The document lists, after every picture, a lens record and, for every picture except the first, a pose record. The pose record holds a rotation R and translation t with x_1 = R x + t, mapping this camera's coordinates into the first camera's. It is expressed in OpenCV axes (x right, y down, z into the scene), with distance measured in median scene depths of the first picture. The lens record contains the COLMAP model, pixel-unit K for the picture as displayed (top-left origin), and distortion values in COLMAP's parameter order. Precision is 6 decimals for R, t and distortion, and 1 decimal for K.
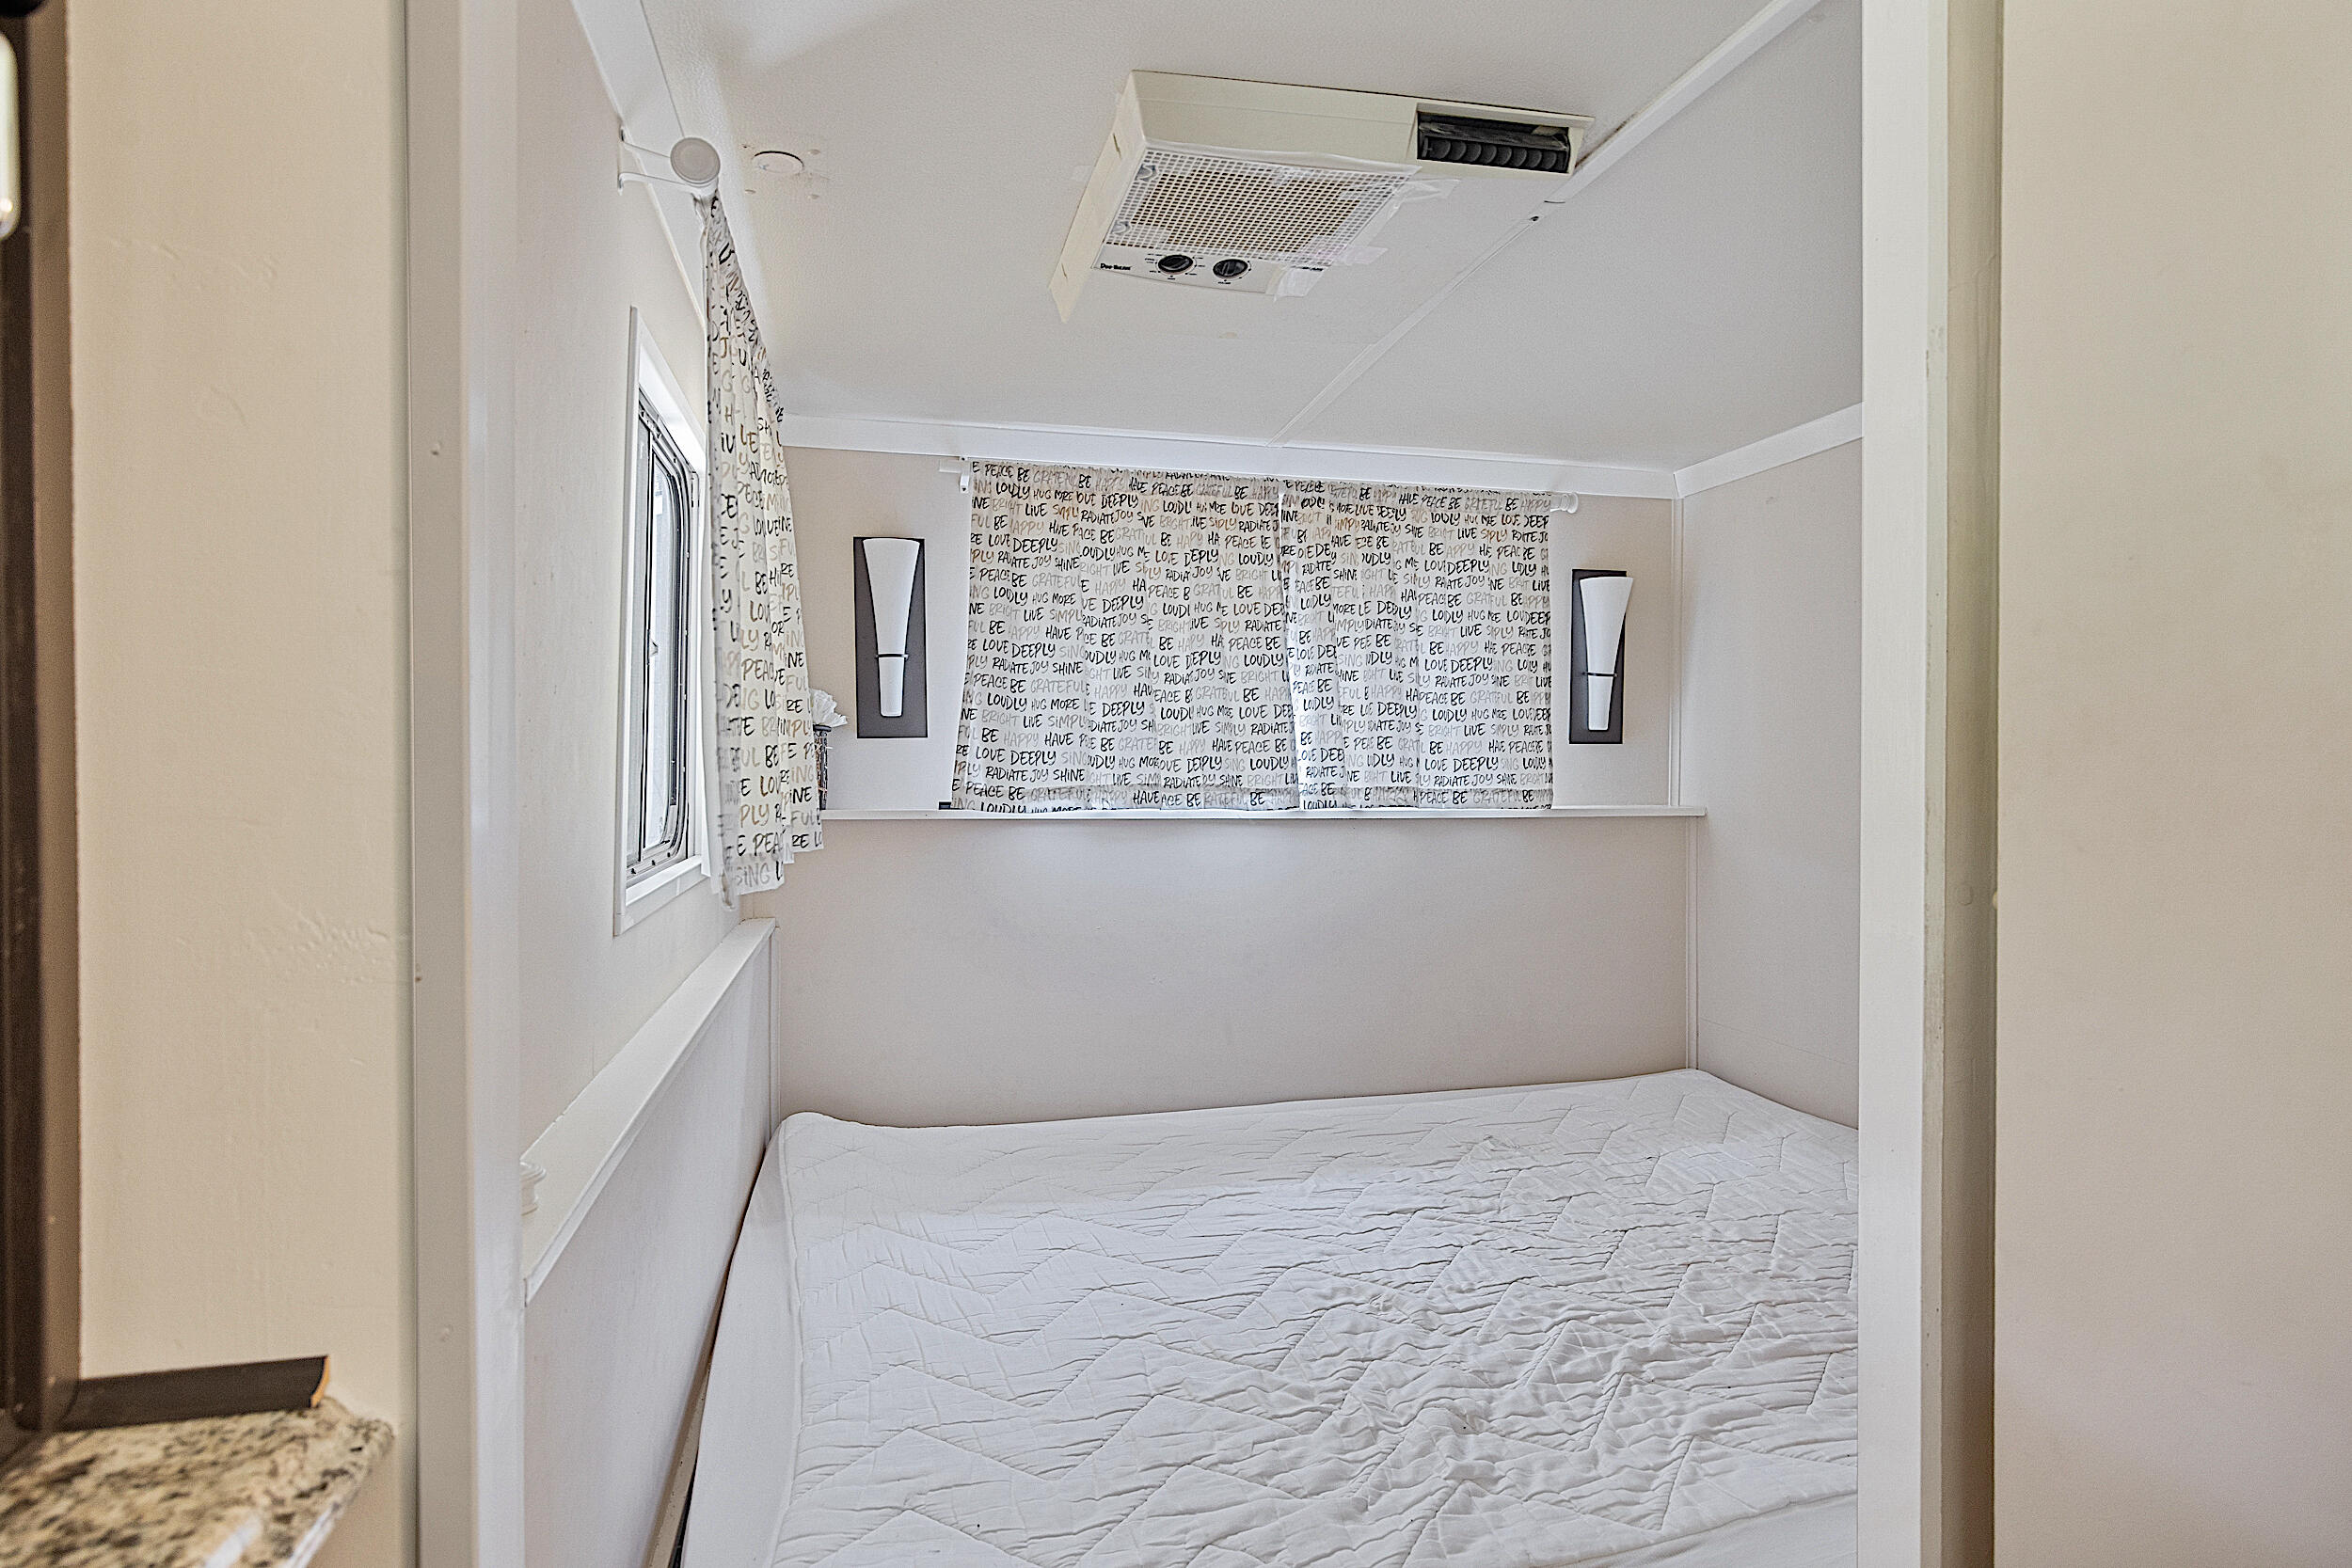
lens RADIAL K [[1263.1, 0, 1180.3], [0, 1263.1, 771.5], [0, 0, 1]] dist [-0.001913, 0.000631]
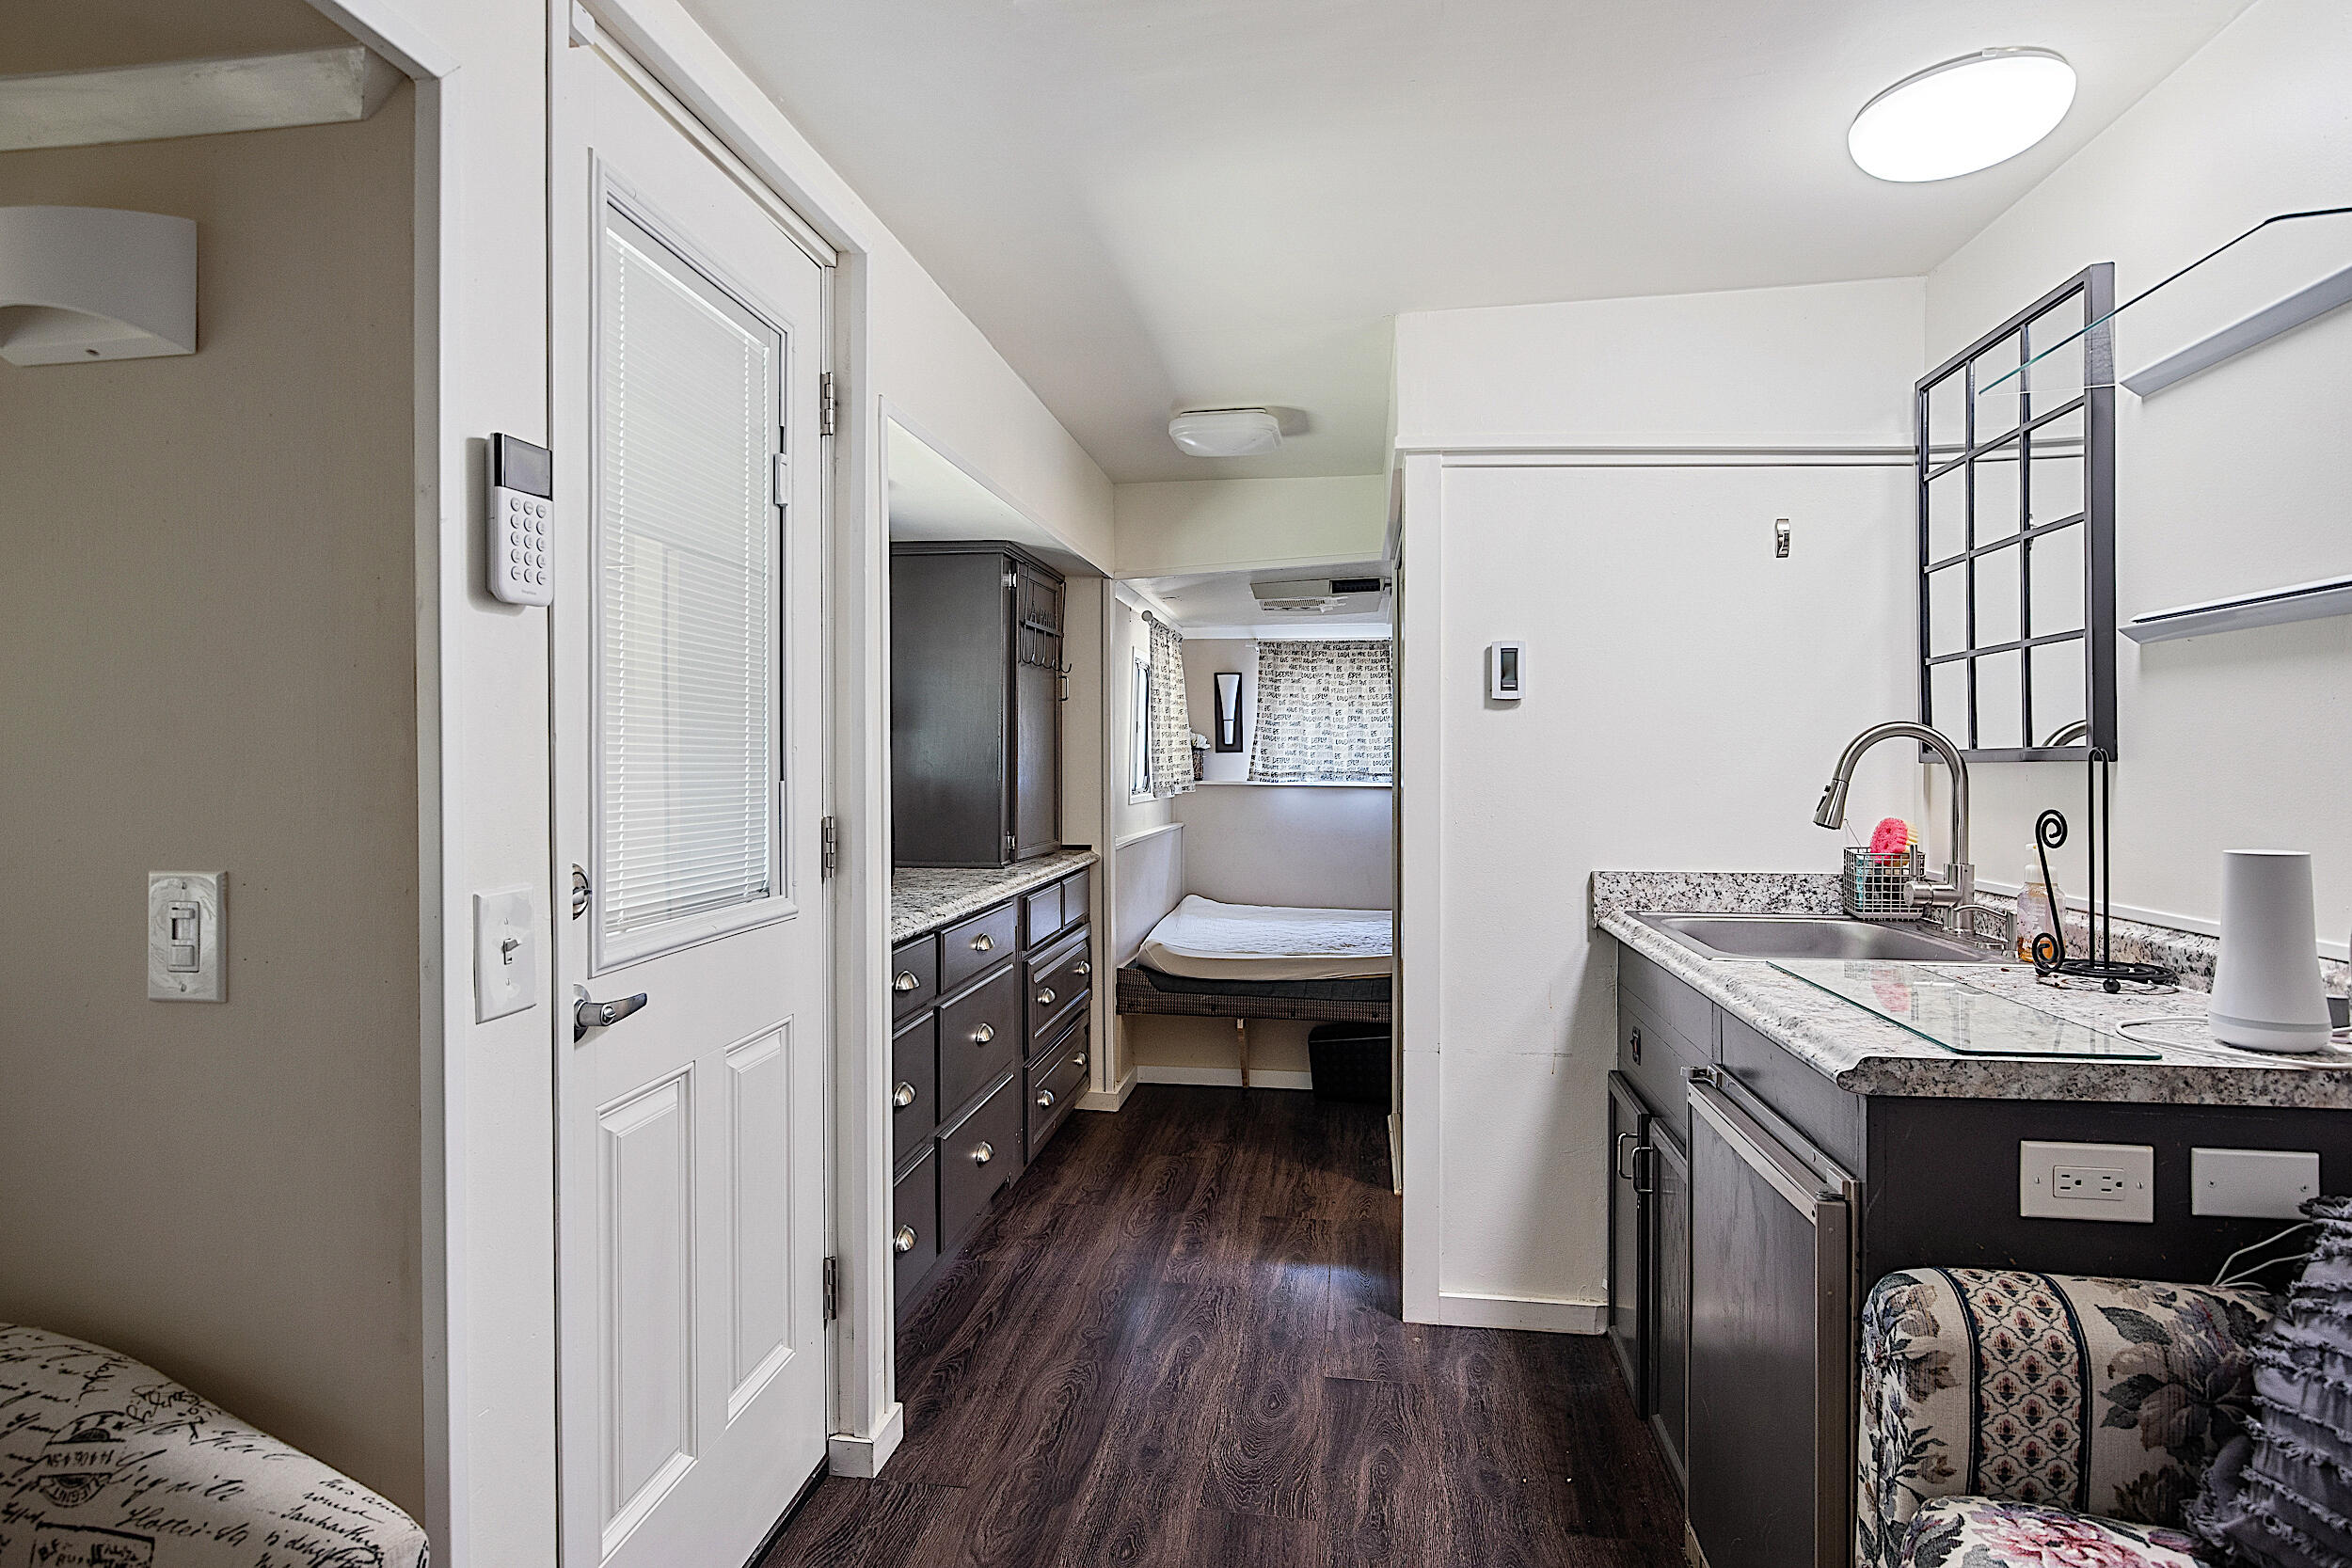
lens RADIAL K [[1263.1, 0, 1173.6], [0, 1263.1, 776.3], [0, 0, 1]] dist [-0.001913, 0.000631]
pose [[0.928543, 0.001135, -0.371224, 0.600086], [-0.001826, 0.999997, -0.001510, 0.024239], [0.371222, 0.002080, 0.928542, -1.365862]]
